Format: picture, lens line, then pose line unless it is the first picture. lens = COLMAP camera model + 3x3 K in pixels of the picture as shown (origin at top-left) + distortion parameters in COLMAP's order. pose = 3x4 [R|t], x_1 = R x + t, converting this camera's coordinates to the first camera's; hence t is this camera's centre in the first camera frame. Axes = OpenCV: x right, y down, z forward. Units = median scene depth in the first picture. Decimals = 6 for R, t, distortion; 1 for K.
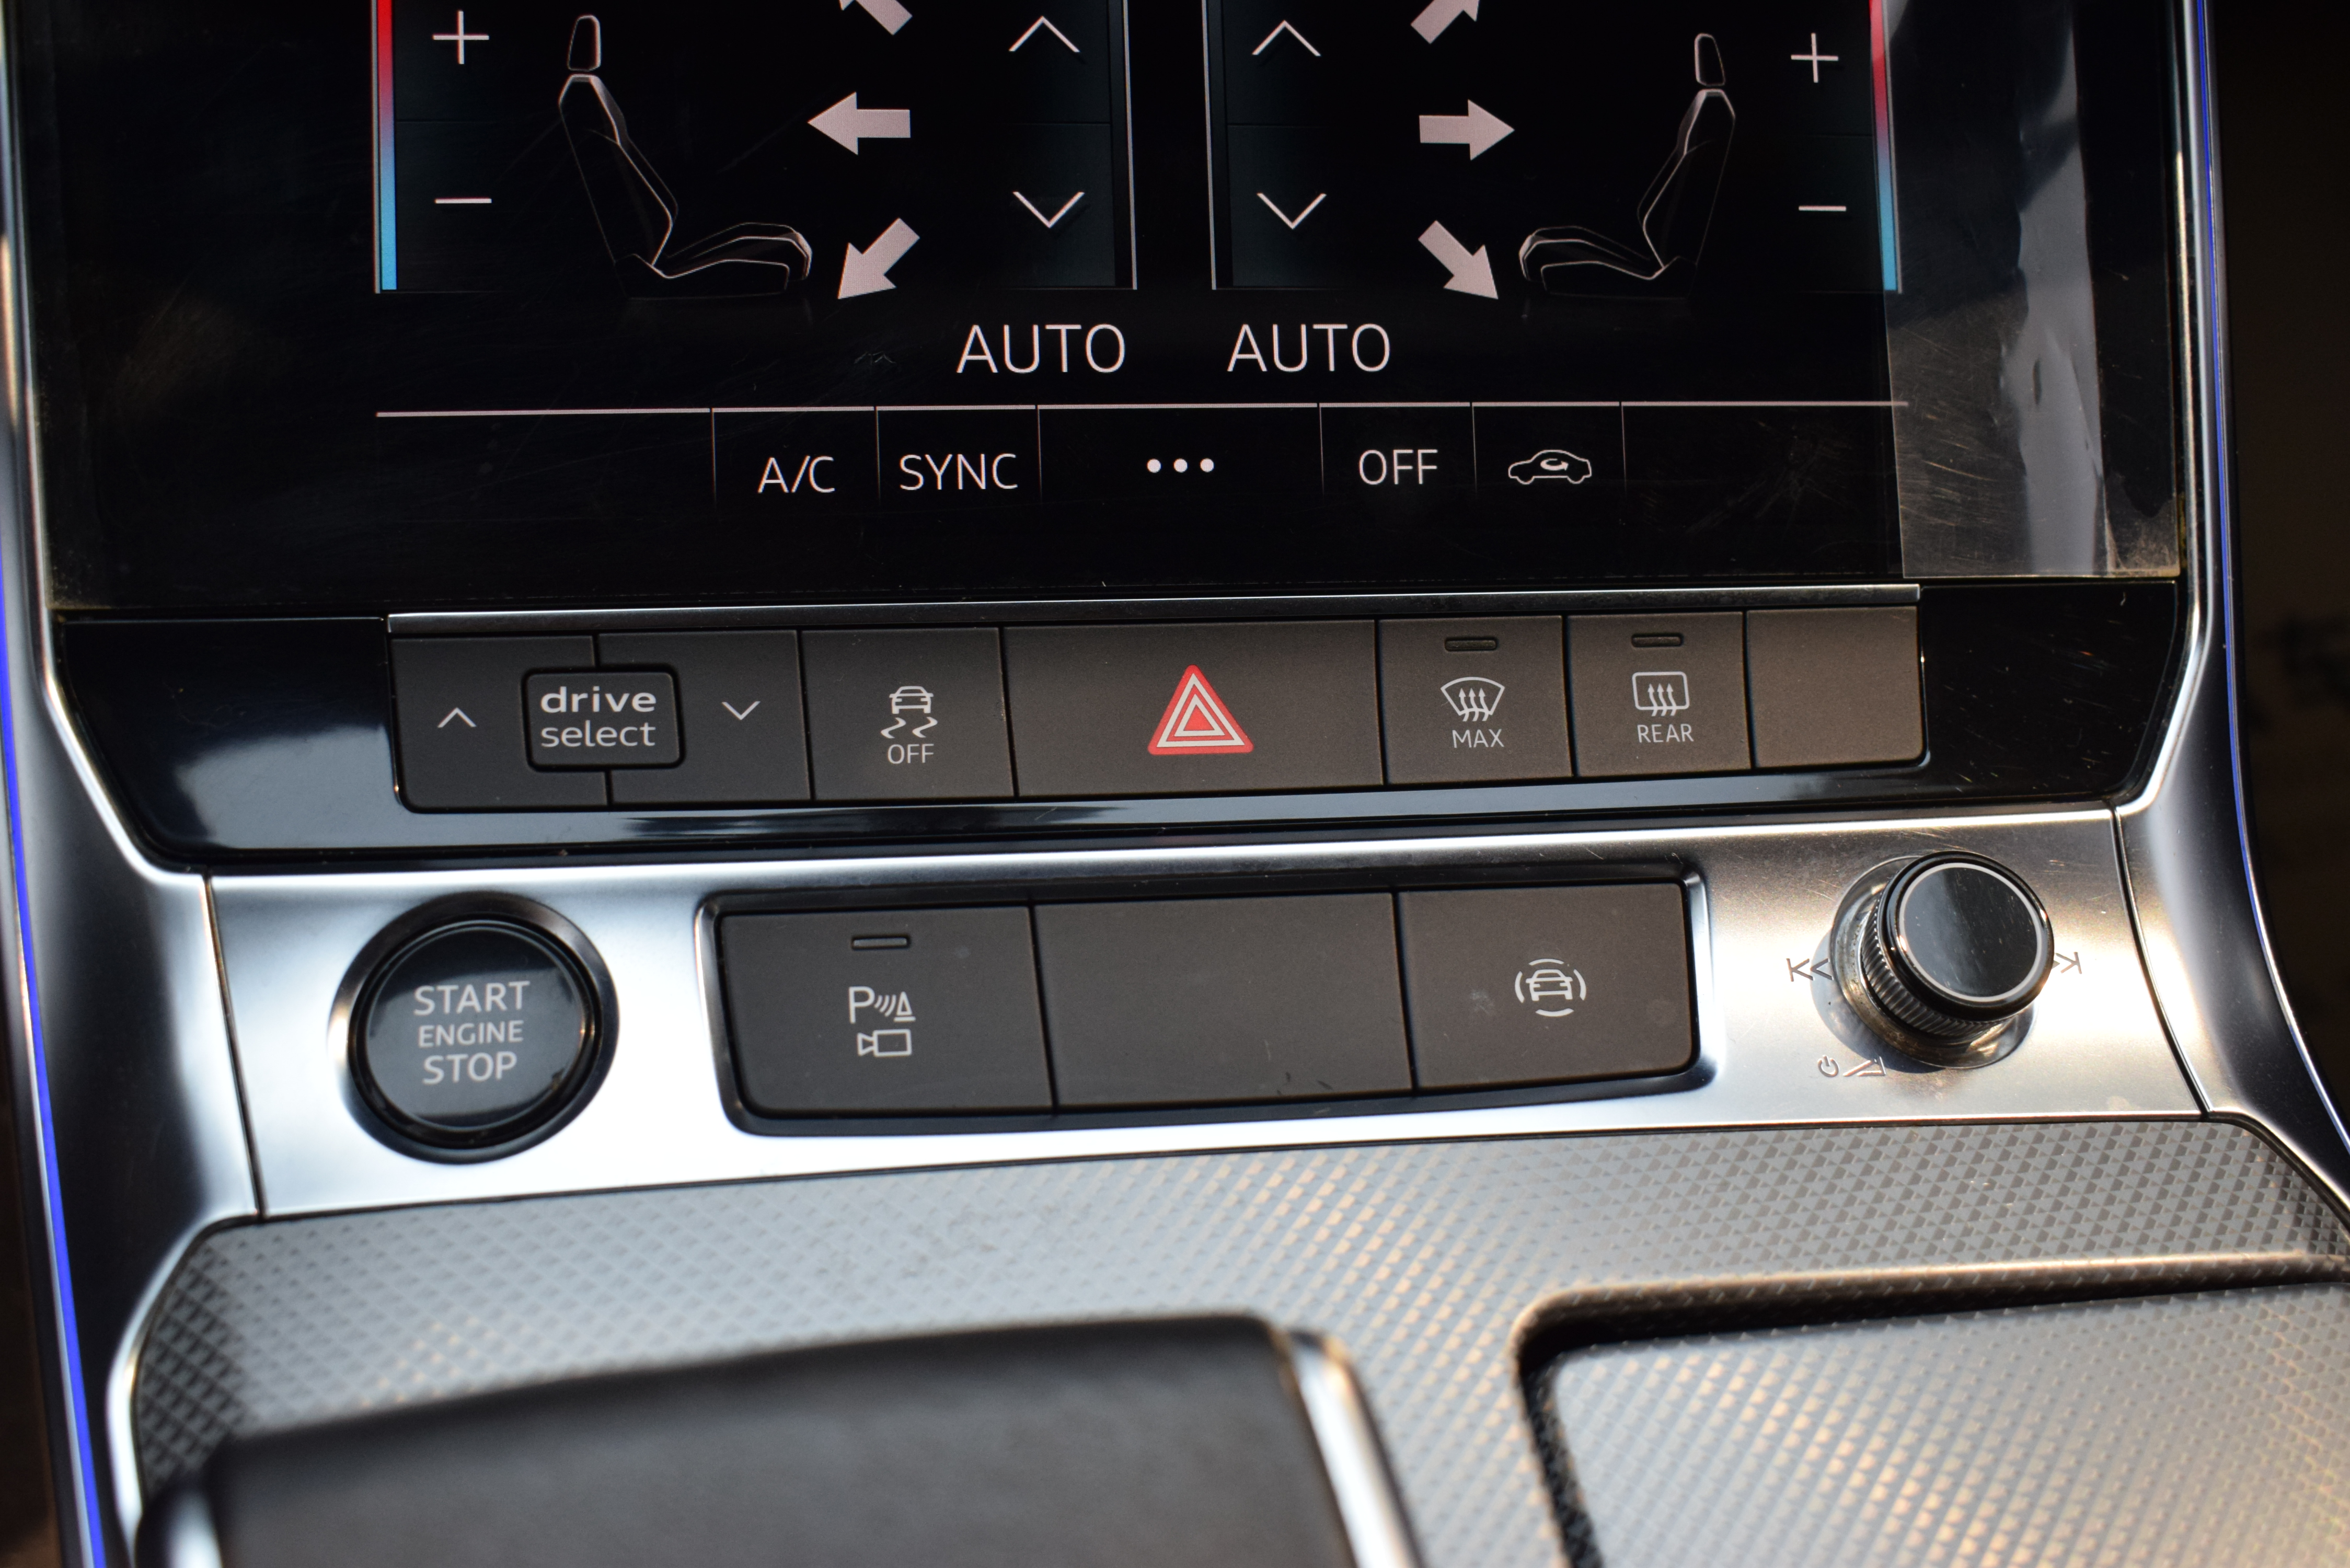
lens RADIAL K [[2479.3, 0, 1175.0], [0, 2479.3, 784.0], [0, 0, 1]] dist [-0.077560, -0.005599]
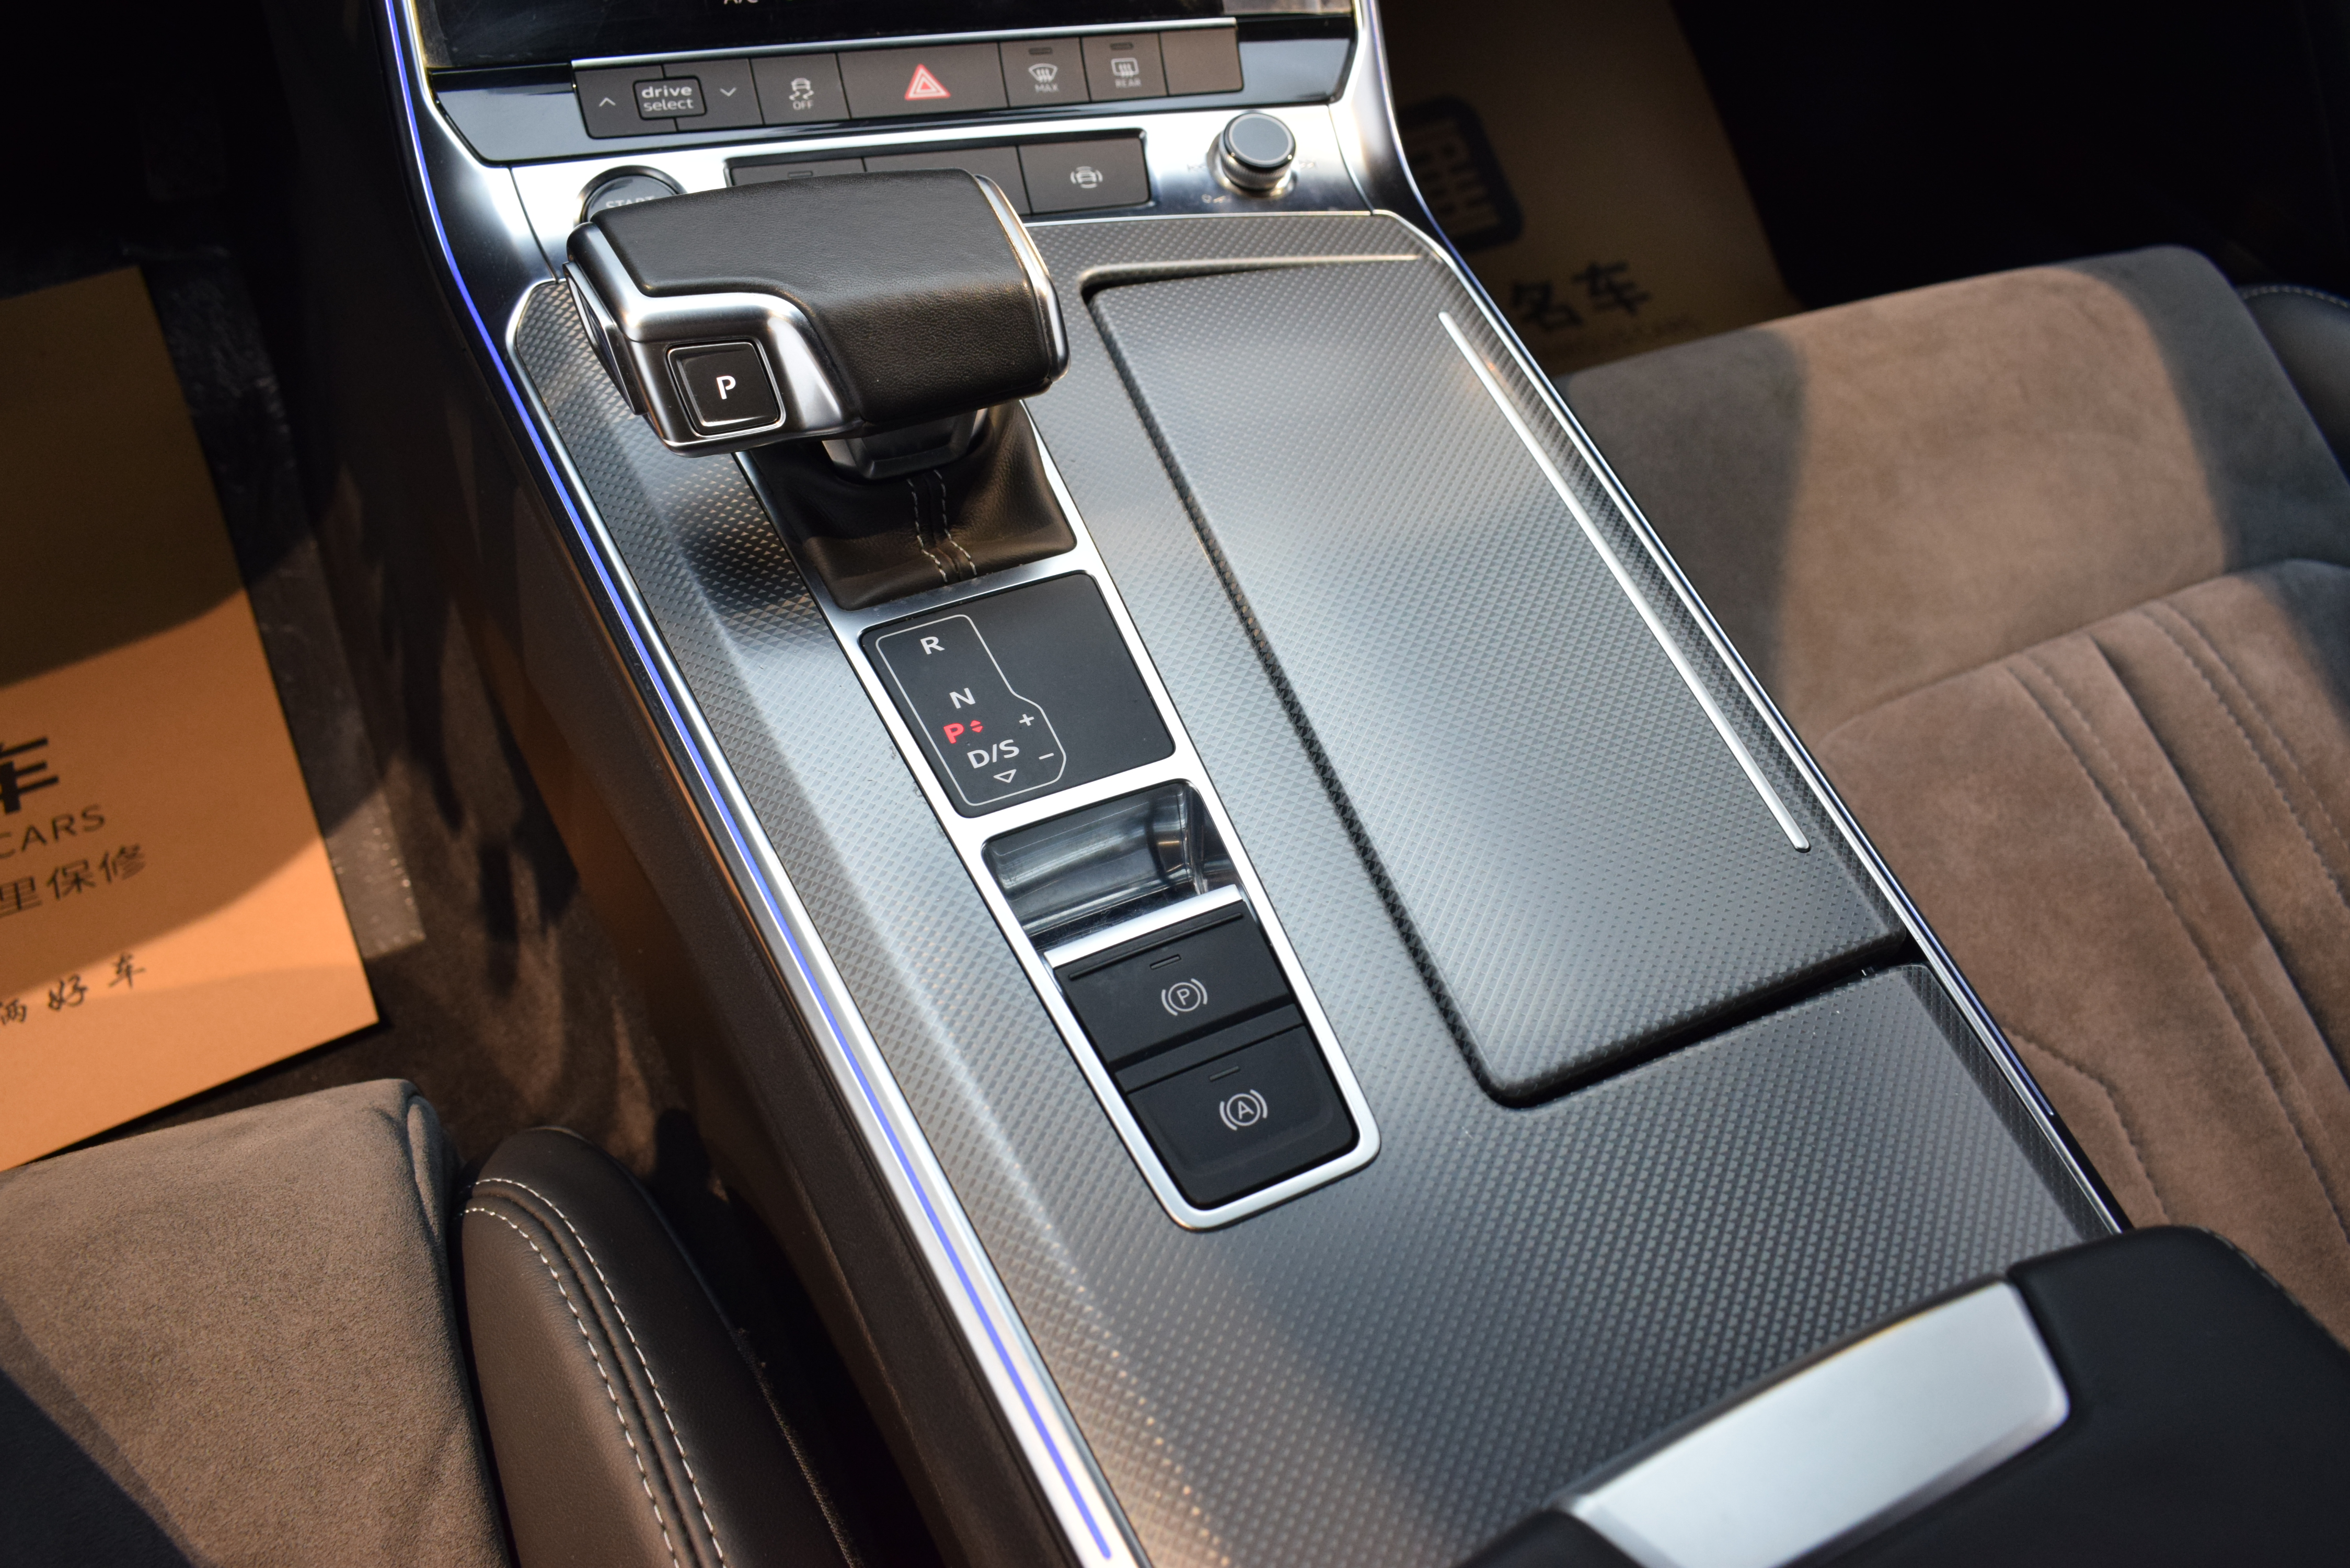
lens RADIAL K [[1811.6, 0, 1175.0], [0, 1811.6, 784.0], [0, 0, 1]] dist [-0.101401, 0.014717]
pose [[0.987518, -0.121018, 0.100810, -0.006972], [0.114616, 0.991144, 0.067064, 0.540047], [-0.108033, -0.054672, 0.992643, -0.724012]]
